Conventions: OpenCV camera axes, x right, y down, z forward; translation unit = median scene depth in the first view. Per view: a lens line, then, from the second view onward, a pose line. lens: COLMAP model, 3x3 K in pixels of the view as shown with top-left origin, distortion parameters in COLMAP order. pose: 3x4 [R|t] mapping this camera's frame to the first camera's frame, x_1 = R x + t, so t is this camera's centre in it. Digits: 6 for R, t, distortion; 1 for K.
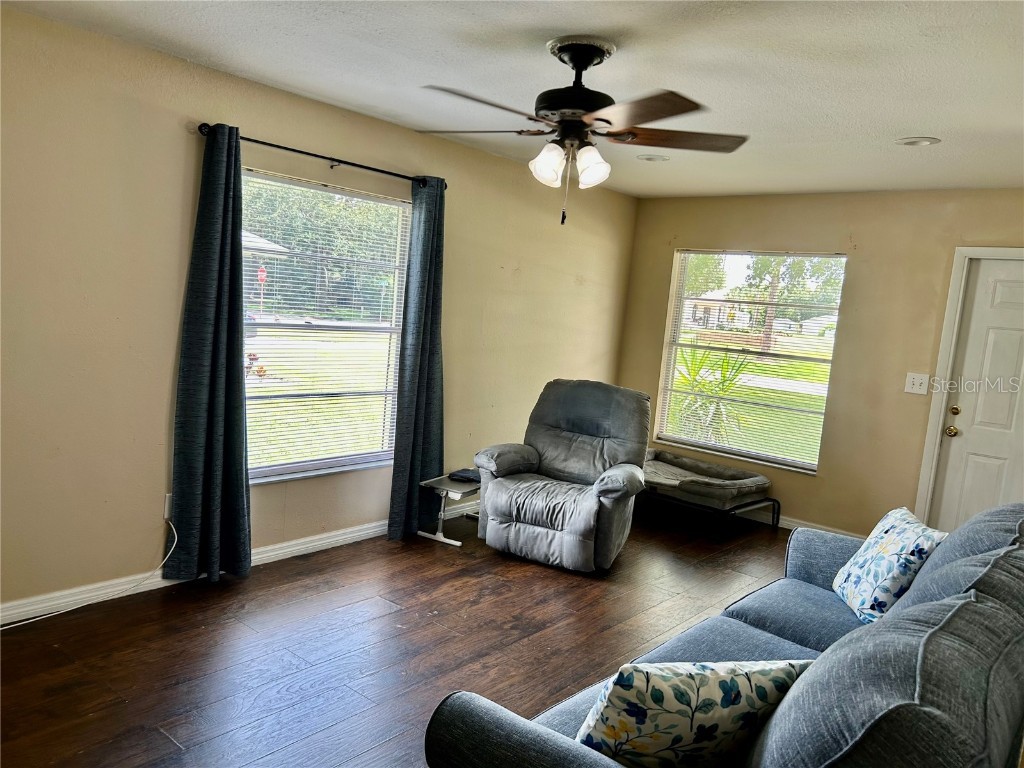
lens RADIAL K [[770.3, 0, 502.3], [0, 770.3, 391.6], [0, 0, 1]] dist [0.056122, -0.063781]
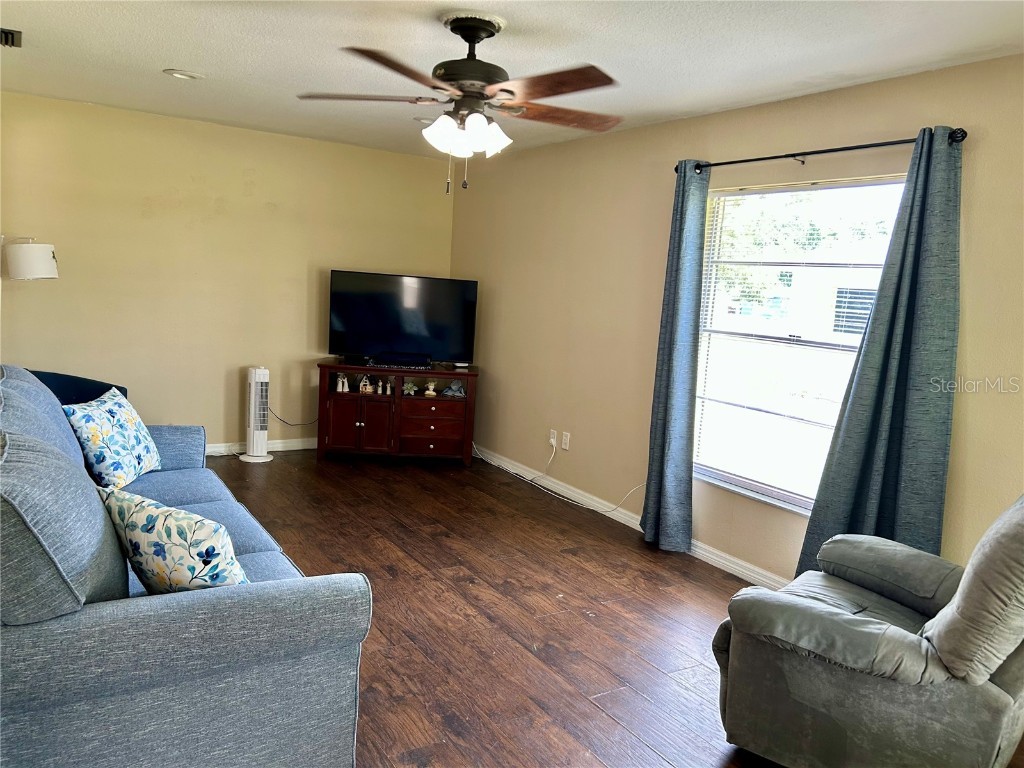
lens RADIAL K [[770.3, 0, 508.7], [0, 770.3, 390.0], [0, 0, 1]] dist [0.056122, -0.063781]
pose [[-0.288085, 0.035835, -0.956934, 0.711965], [-0.202305, 0.974467, 0.097396, -0.047908], [0.935991, 0.221651, -0.273480, 0.930517]]
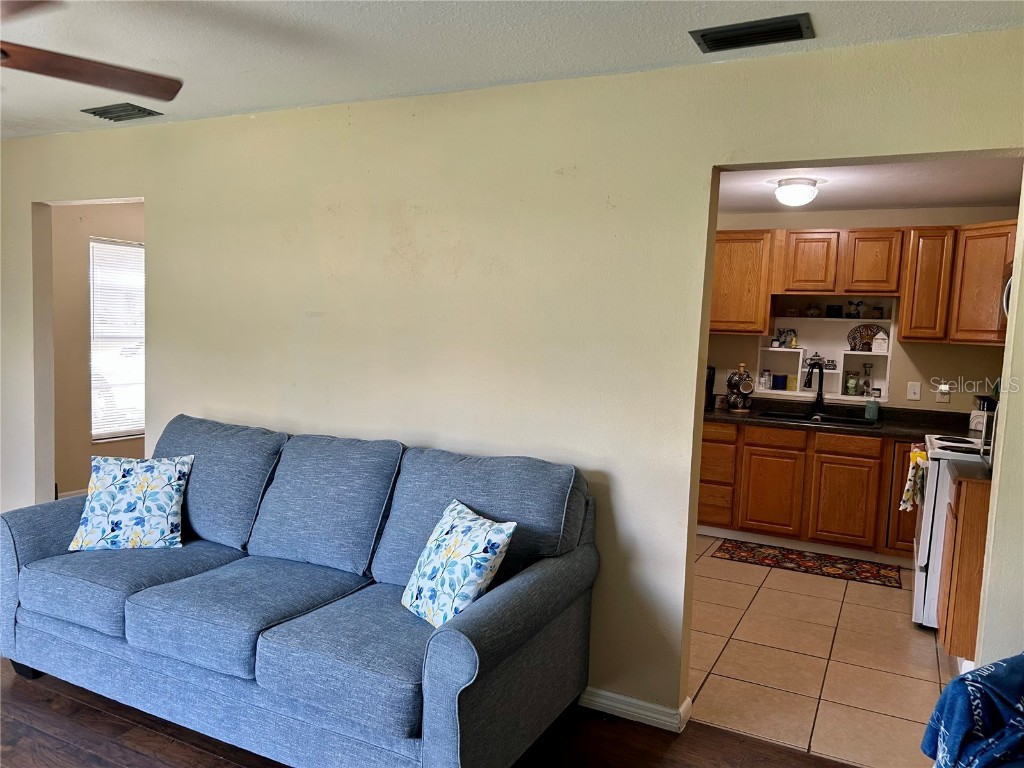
lens RADIAL K [[770.3, 0, 505.7], [0, 770.3, 391.1], [0, 0, 1]] dist [0.056122, -0.063781]
pose [[-0.223220, -0.177902, 0.958396, -0.468475], [0.053570, 0.979480, 0.194293, -0.090456], [-0.973295, 0.094711, -0.209110, 0.433570]]
